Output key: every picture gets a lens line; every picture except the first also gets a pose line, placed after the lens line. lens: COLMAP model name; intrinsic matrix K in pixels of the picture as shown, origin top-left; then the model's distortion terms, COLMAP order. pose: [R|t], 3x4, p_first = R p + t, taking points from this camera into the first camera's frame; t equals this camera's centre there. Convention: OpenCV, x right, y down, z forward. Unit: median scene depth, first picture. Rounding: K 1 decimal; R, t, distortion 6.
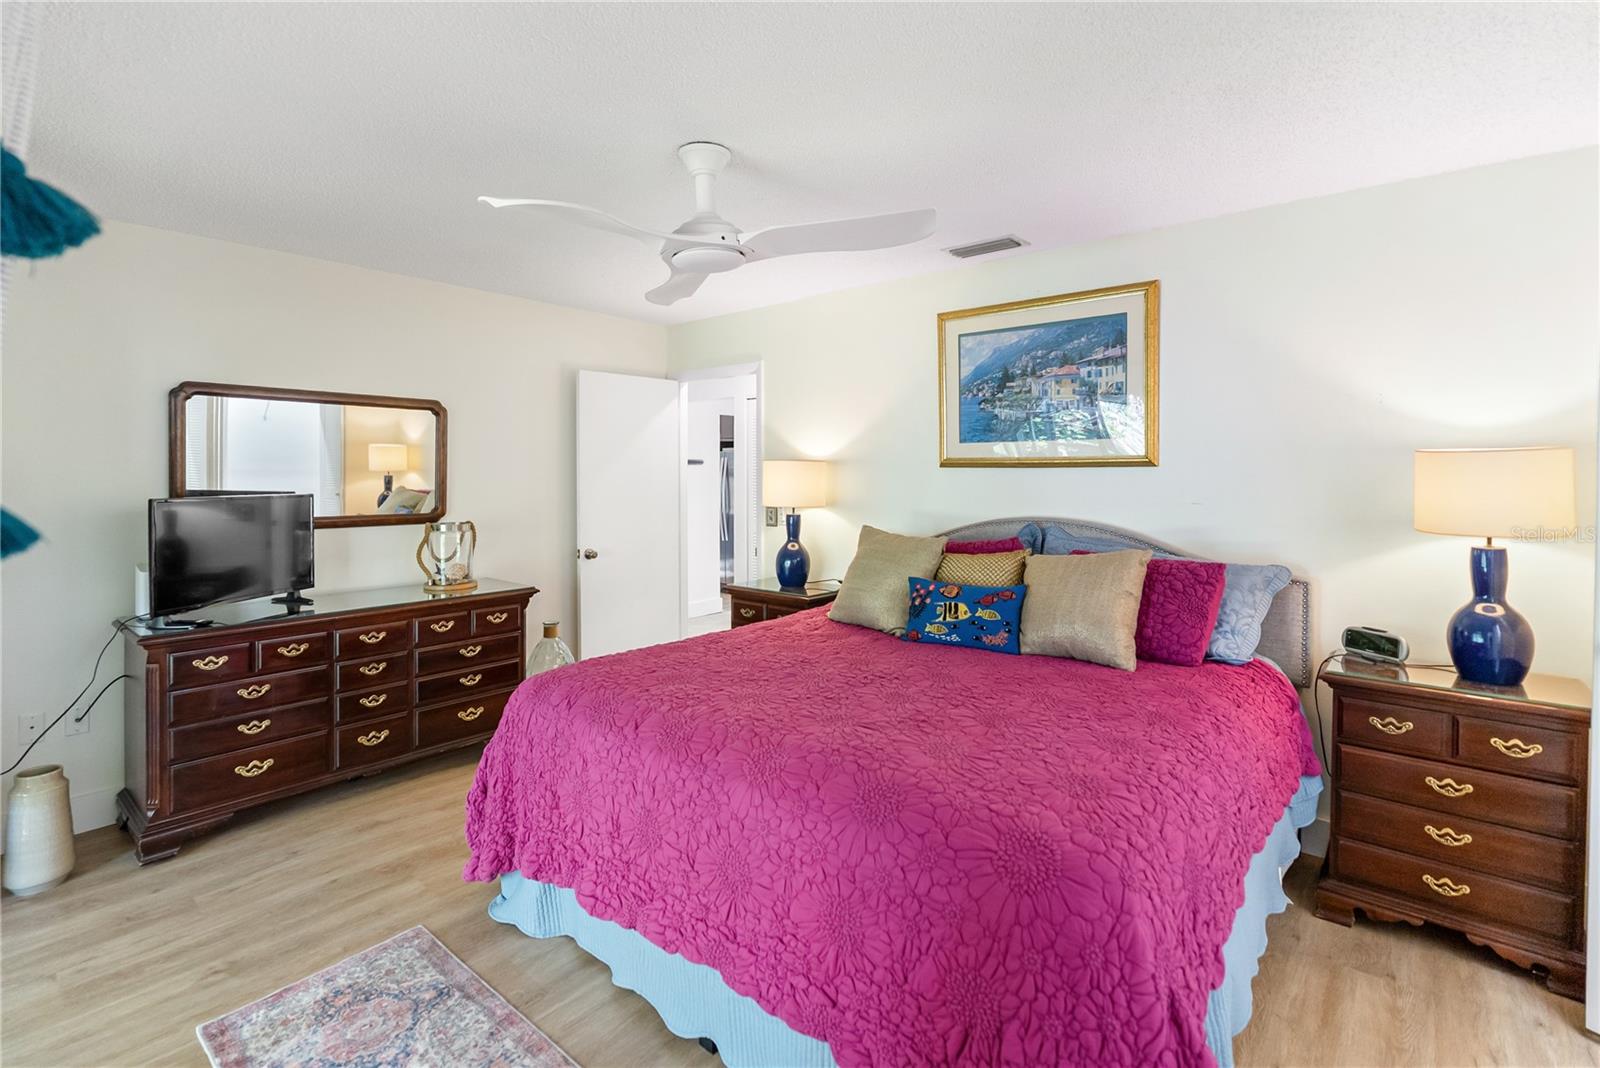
lens RADIAL K [[729.4, 0, 800.5], [0, 729.4, 503.4], [0, 0, 1]] dist [-0.000289, 0.000407]
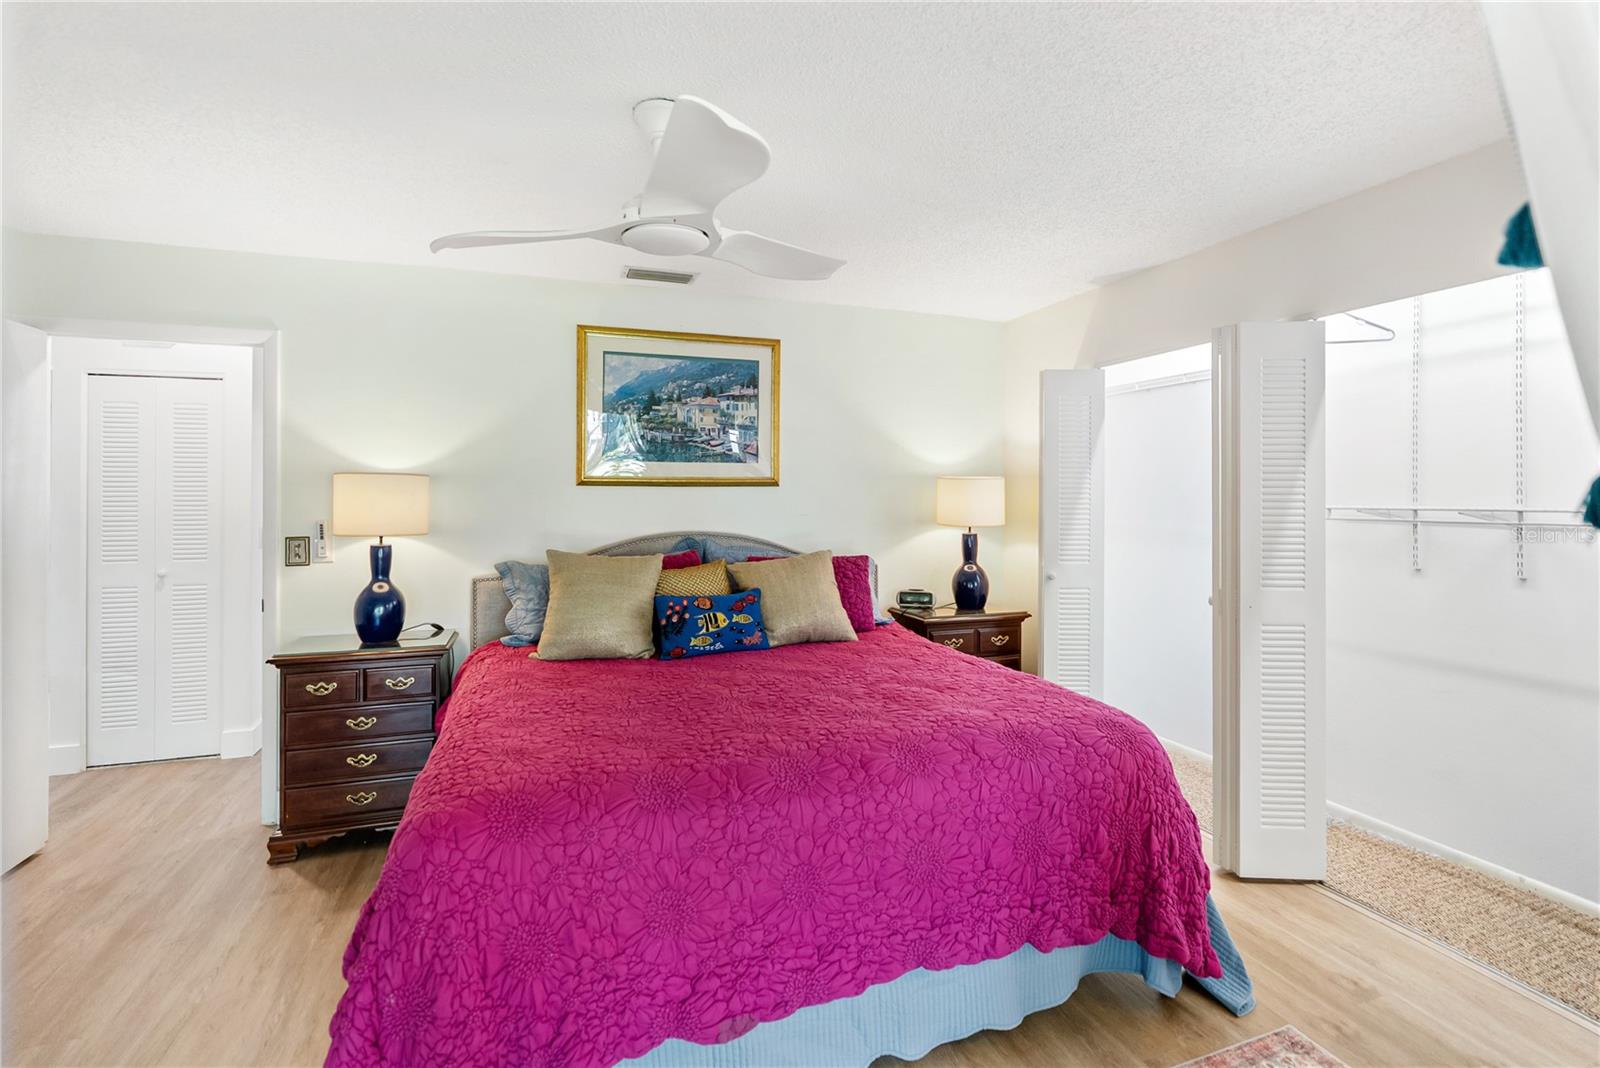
lens RADIAL K [[729.4, 0, 800.5], [0, 729.4, 503.4], [0, 0, 1]] dist [-0.000289, 0.000407]
pose [[0.521247, -0.011418, 0.853330, -0.570055], [0.035115, 0.999351, -0.008078, -0.009053], [-0.852683, 0.034175, 0.521309, 0.306496]]
